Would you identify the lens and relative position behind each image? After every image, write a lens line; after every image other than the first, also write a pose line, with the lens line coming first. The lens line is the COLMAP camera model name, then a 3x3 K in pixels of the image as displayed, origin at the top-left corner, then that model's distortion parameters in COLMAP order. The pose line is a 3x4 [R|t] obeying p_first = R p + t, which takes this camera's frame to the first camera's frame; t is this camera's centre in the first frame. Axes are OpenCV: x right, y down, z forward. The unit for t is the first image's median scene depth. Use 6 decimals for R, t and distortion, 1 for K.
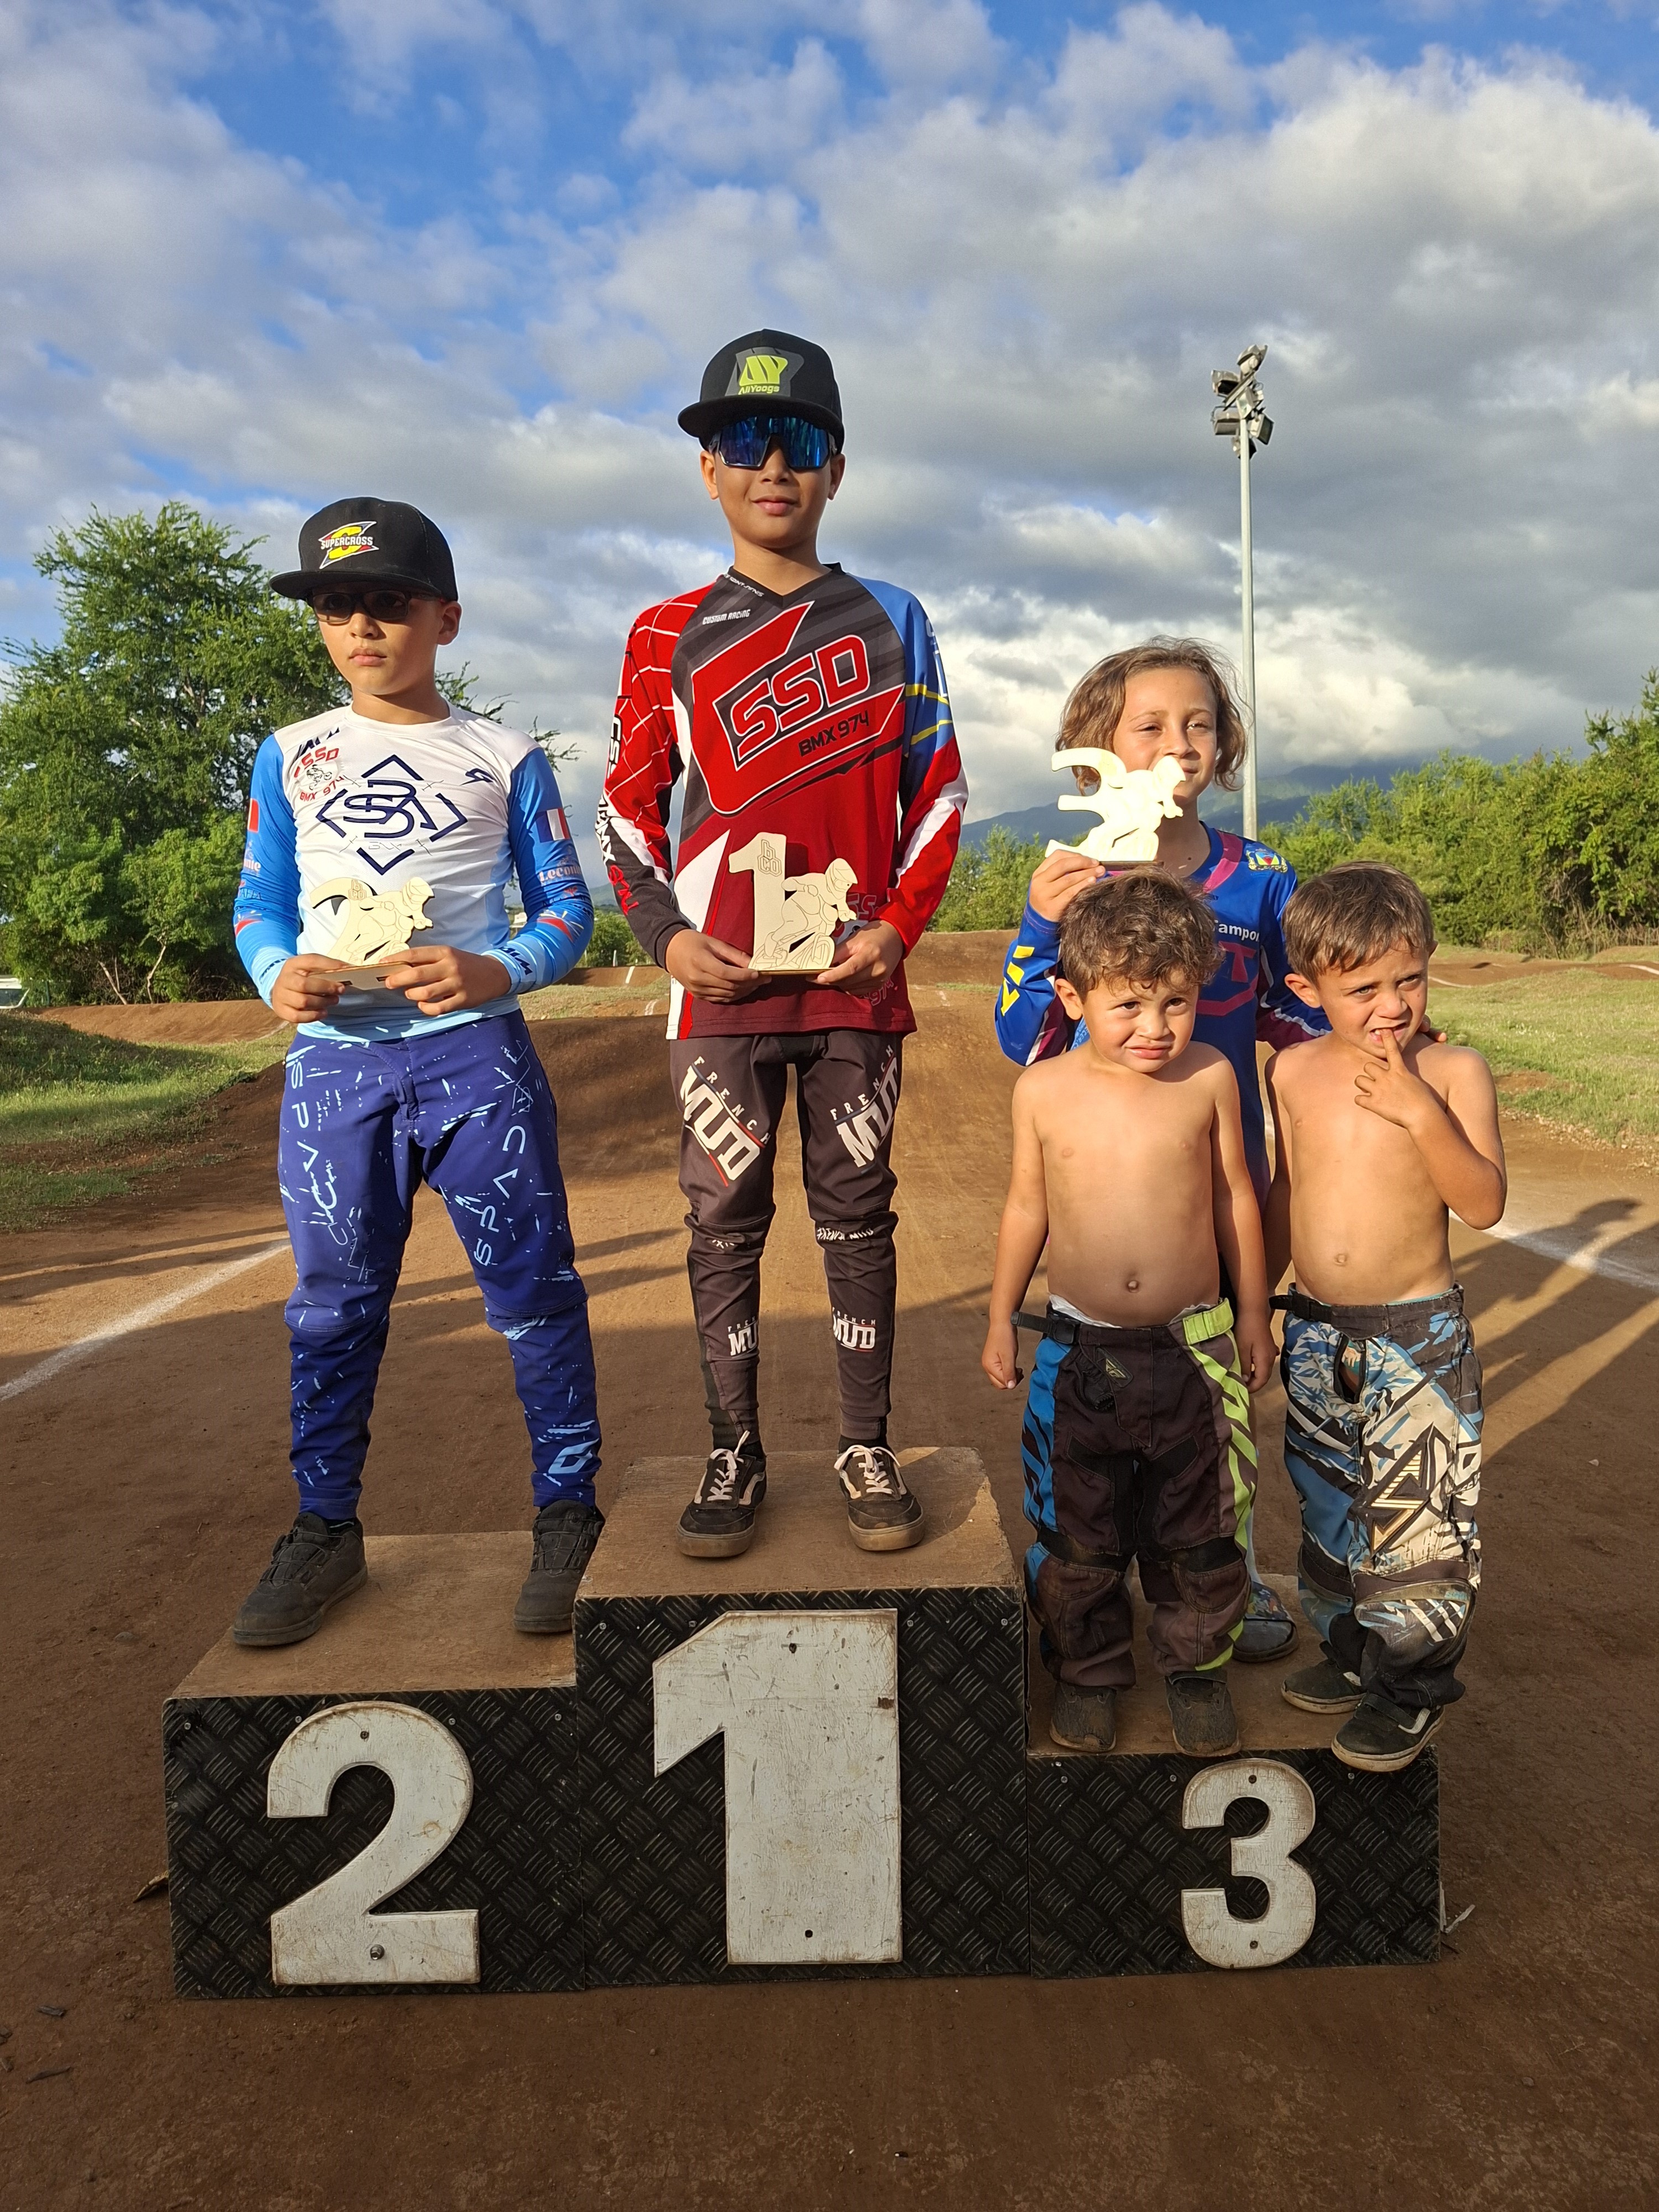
lens RADIAL K [[1518.2, 0, 828.0], [0, 1518.2, 1120.8], [0, 0, 1]] dist [0.088663, -0.122479]
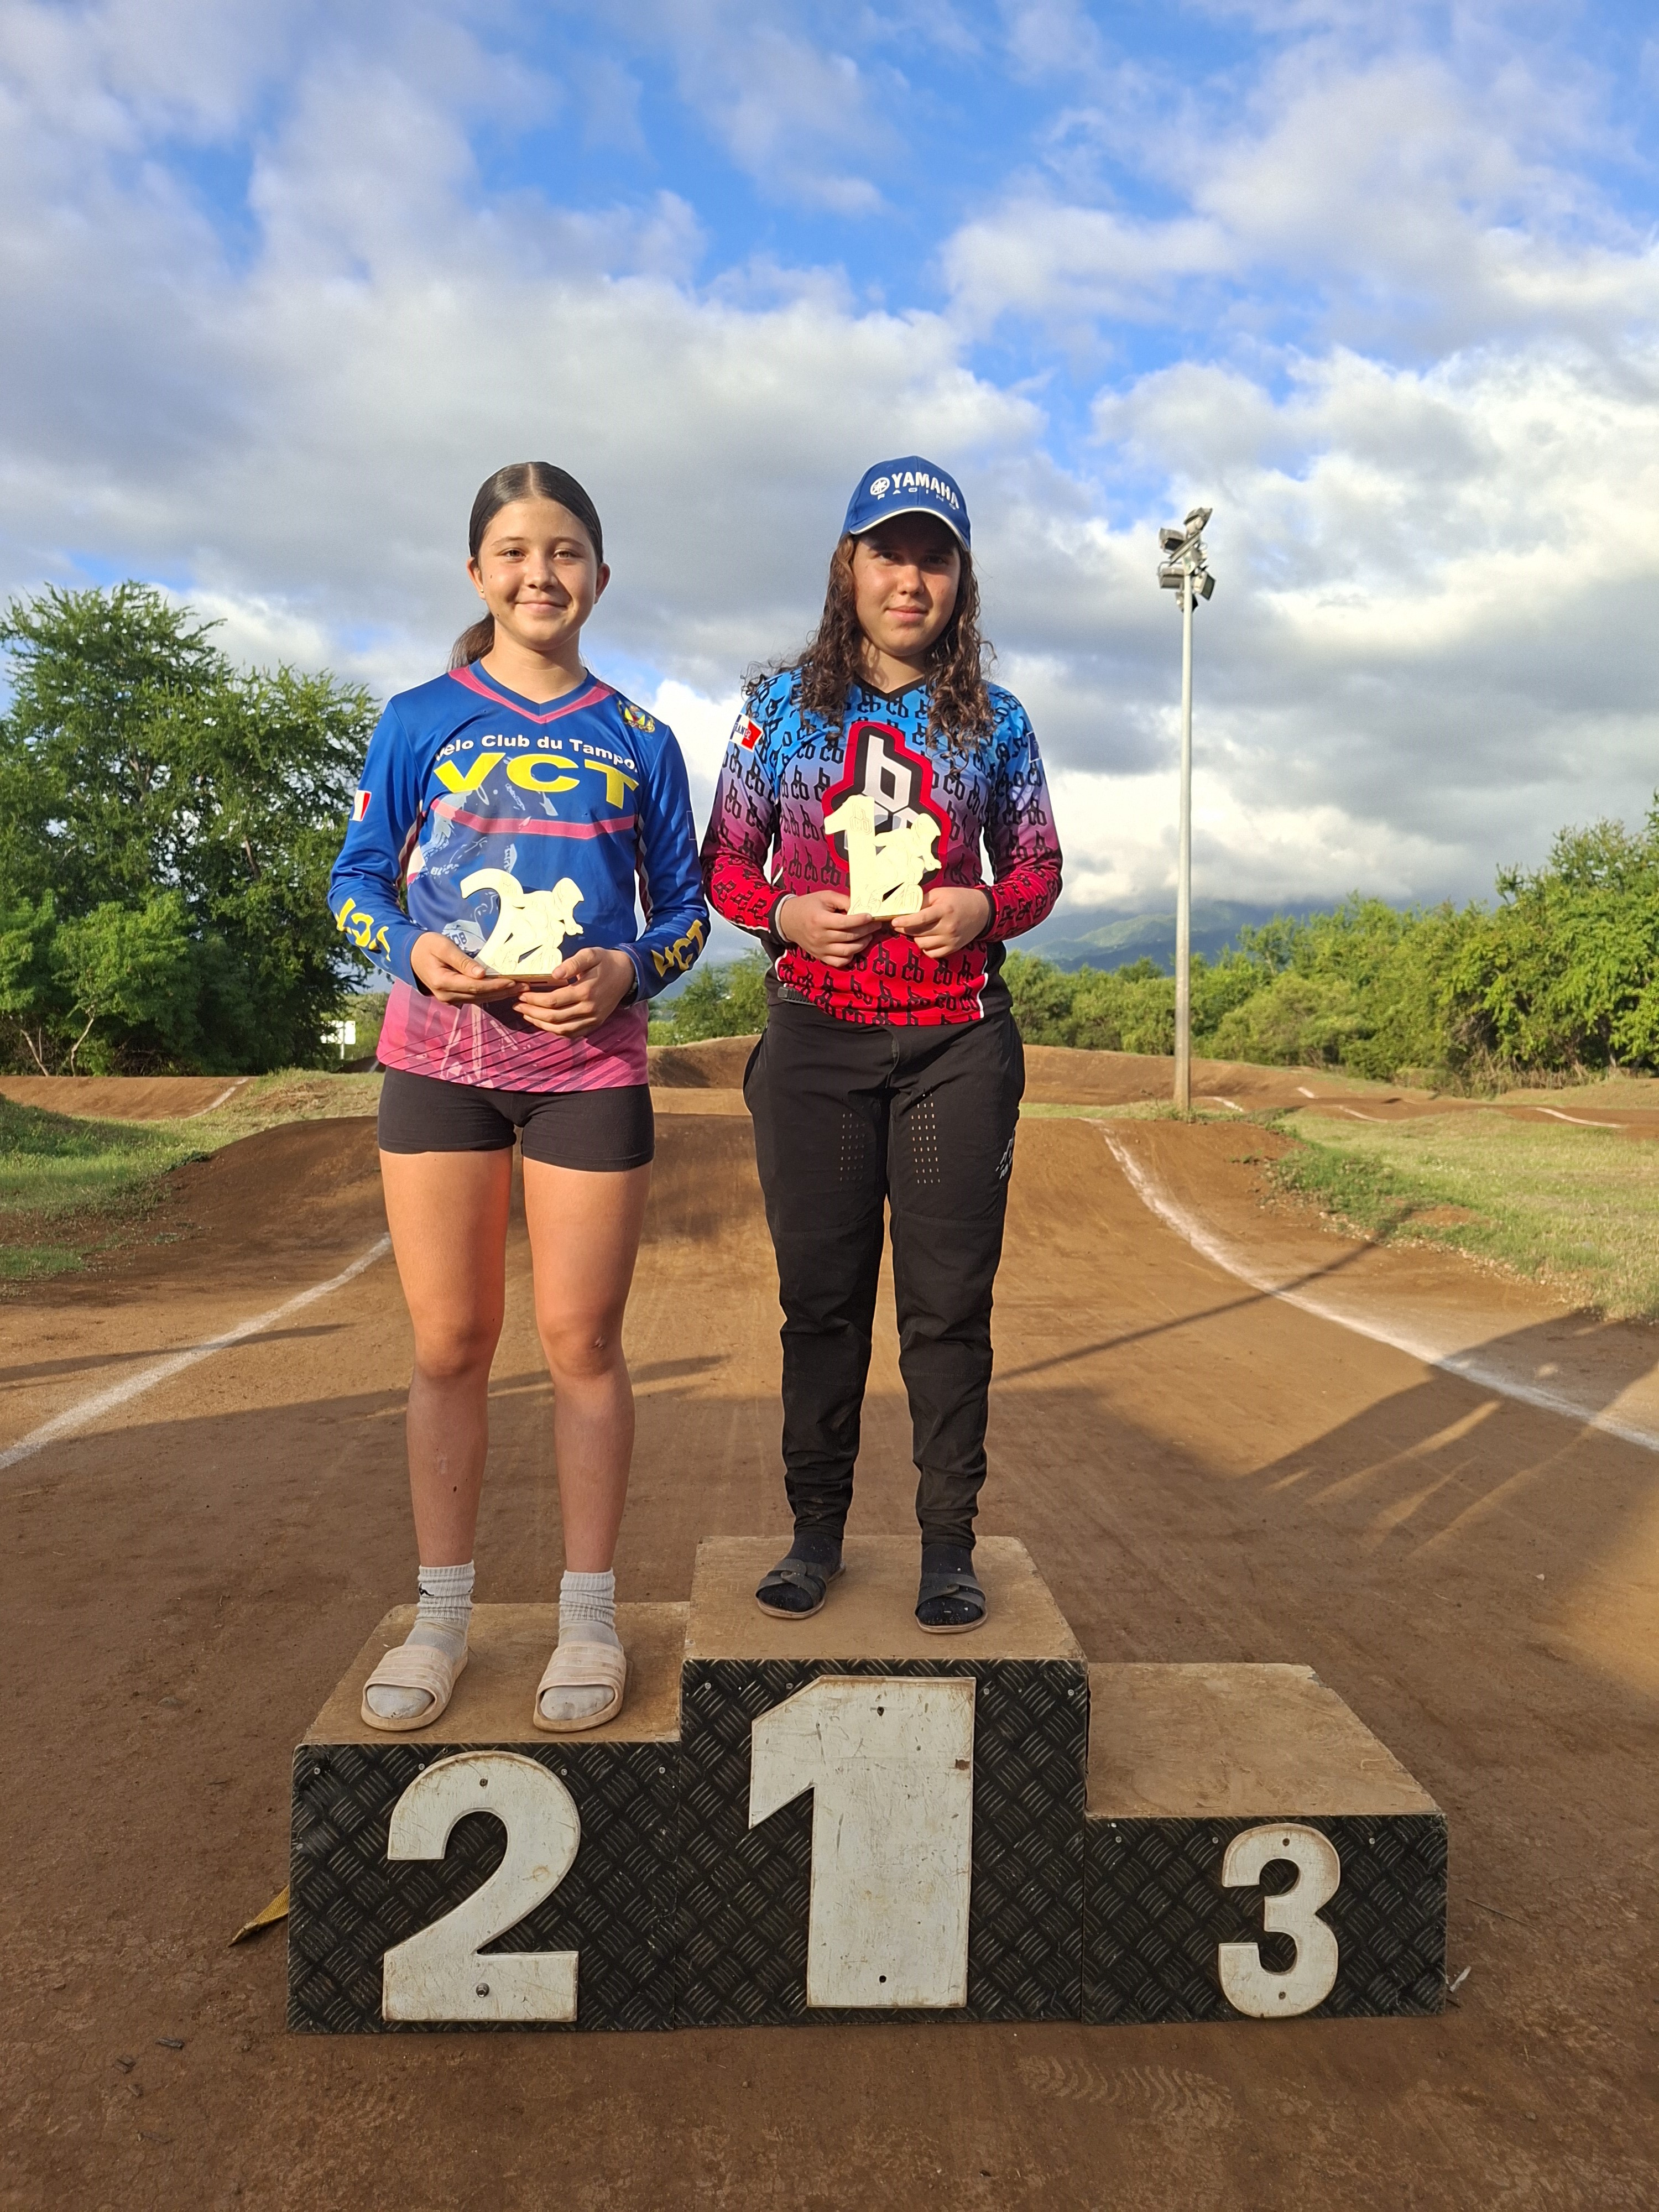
lens RADIAL K [[1516.5, 0, 833.3], [0, 1516.5, 1137.7], [0, 0, 1]] dist [0.088778, -0.120996]
pose [[0.997425, 0.045573, 0.055369, -0.134359], [-0.042341, 0.997407, -0.058198, -0.001598], [-0.057878, 0.055704, 0.996768, -0.117261]]
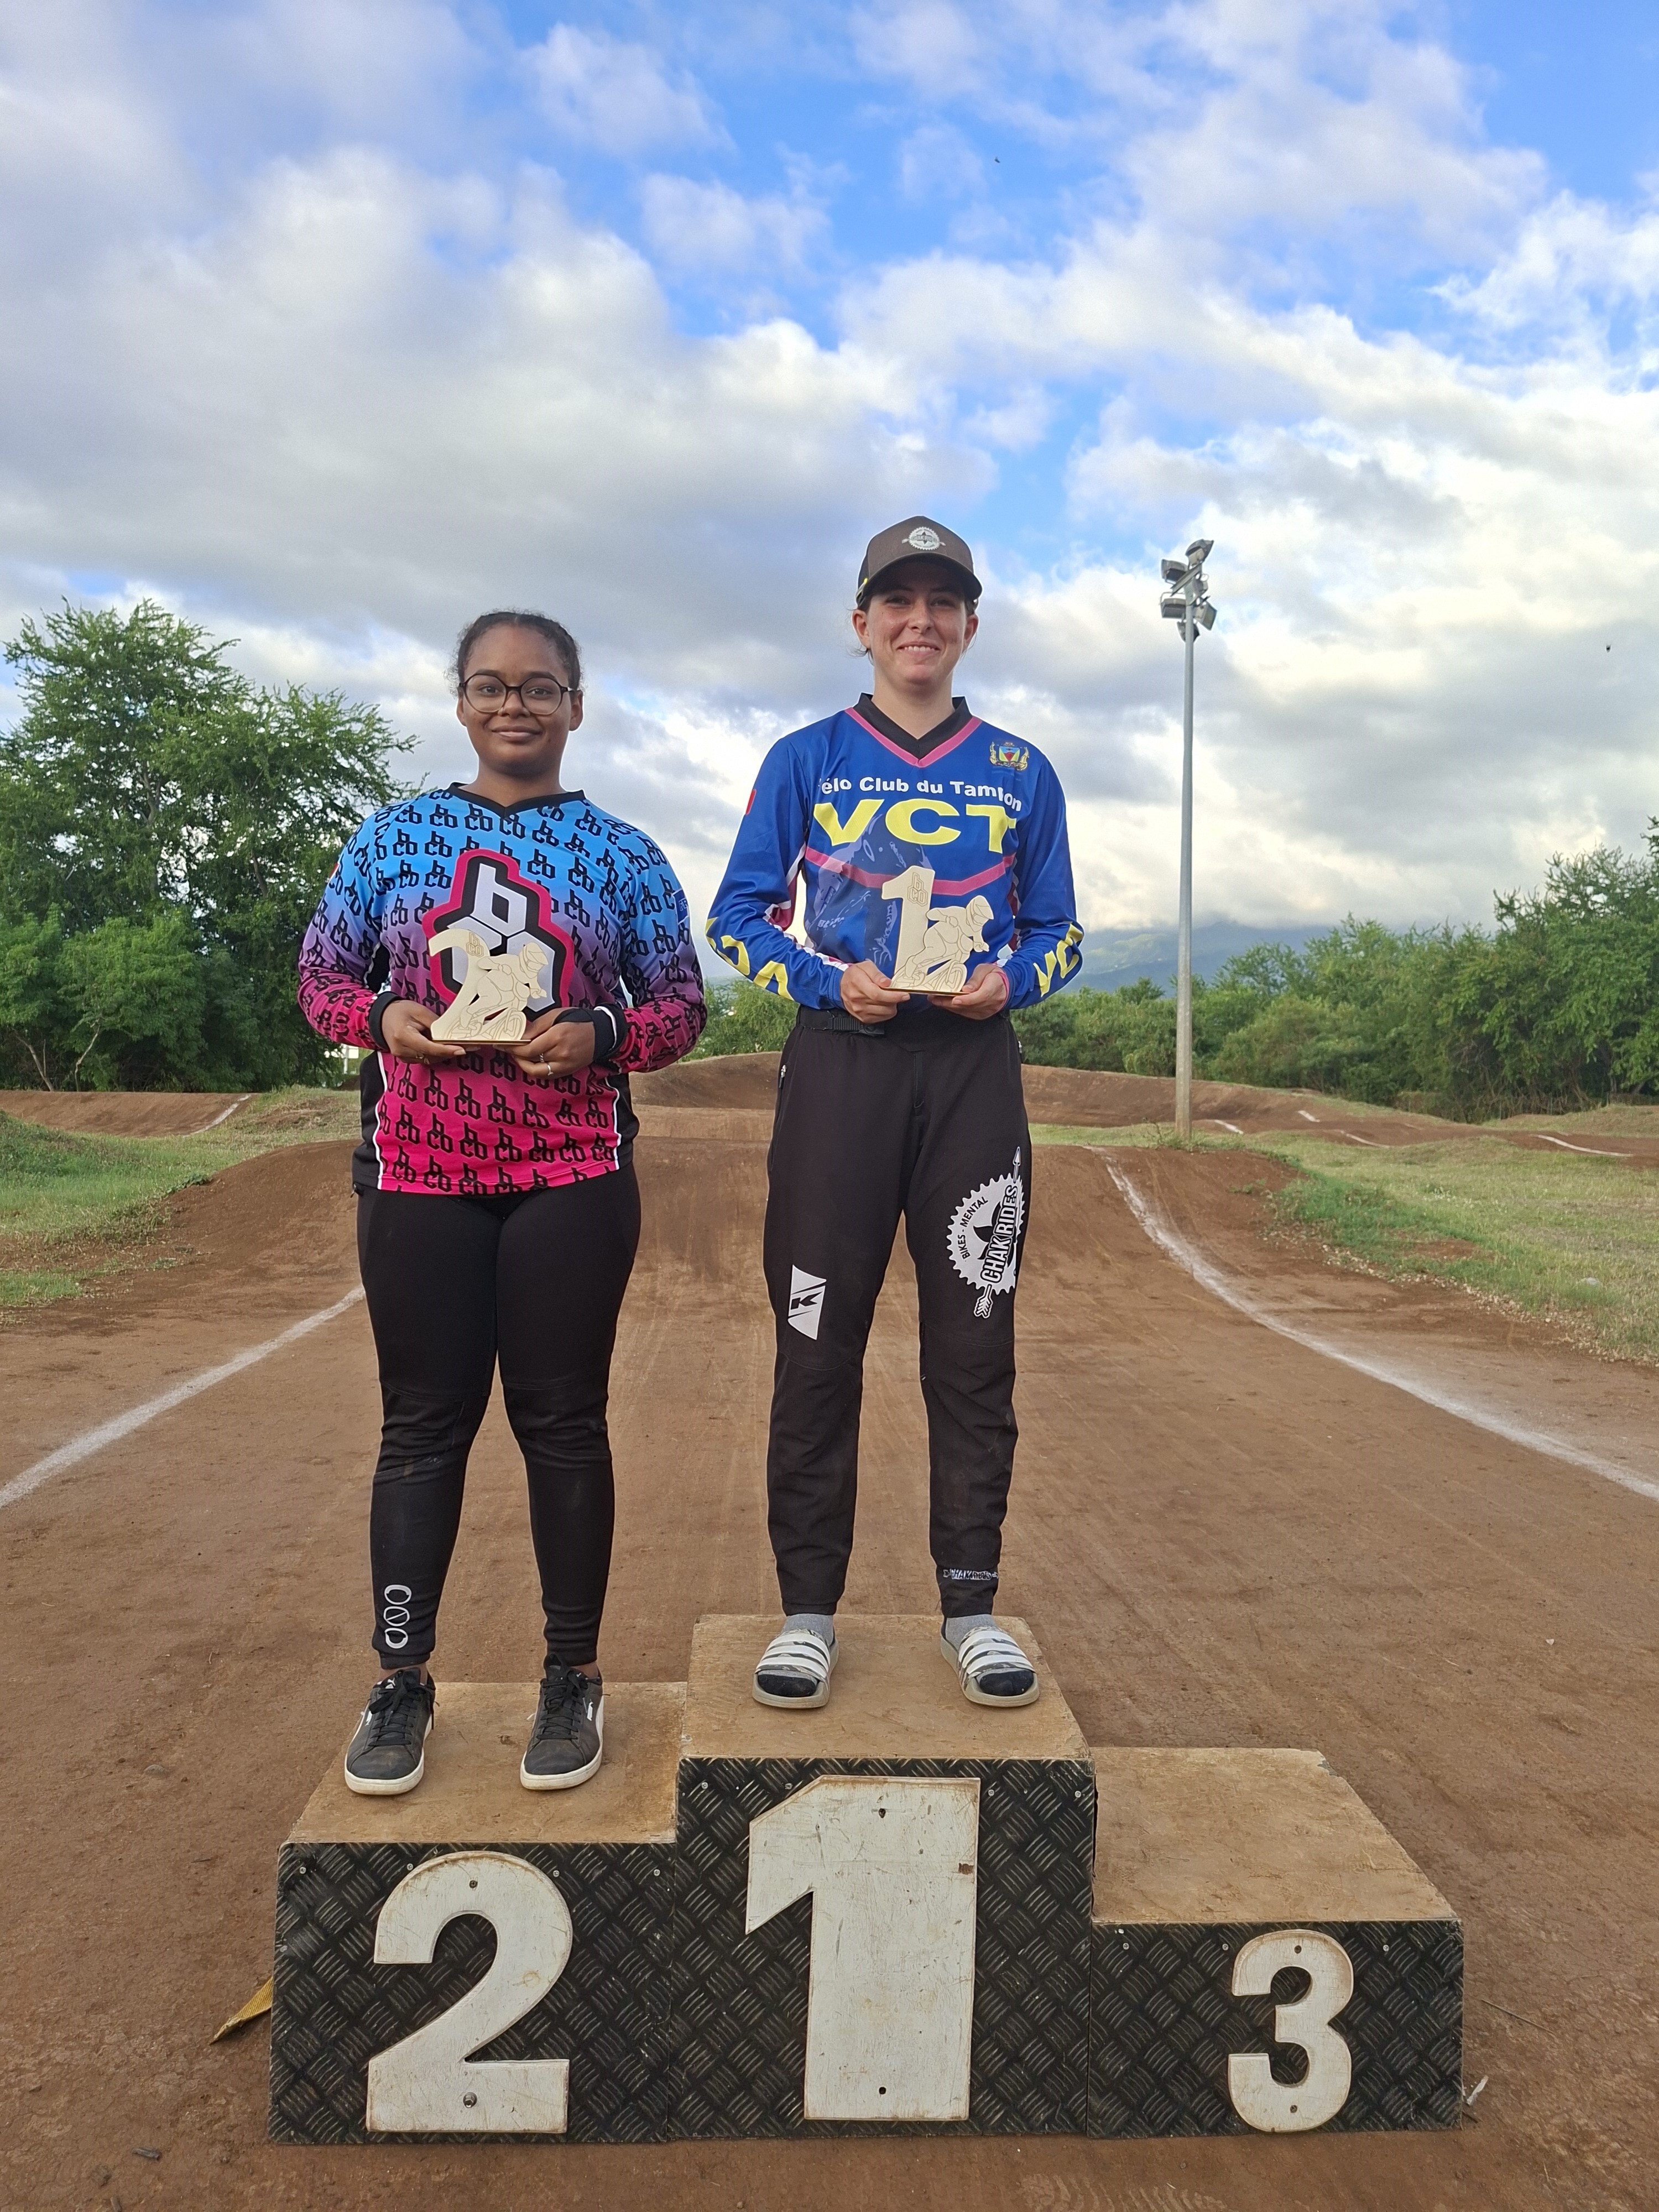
lens RADIAL K [[1520.0, 0, 833.4], [0, 1520.0, 1114.2], [0, 0, 1]] dist [0.058443, -0.069089]
pose [[0.997071, 0.054804, 0.053339, -0.138530], [-0.050241, 0.995247, -0.083425, -0.049820], [-0.057658, 0.080501, 0.995086, -0.102560]]
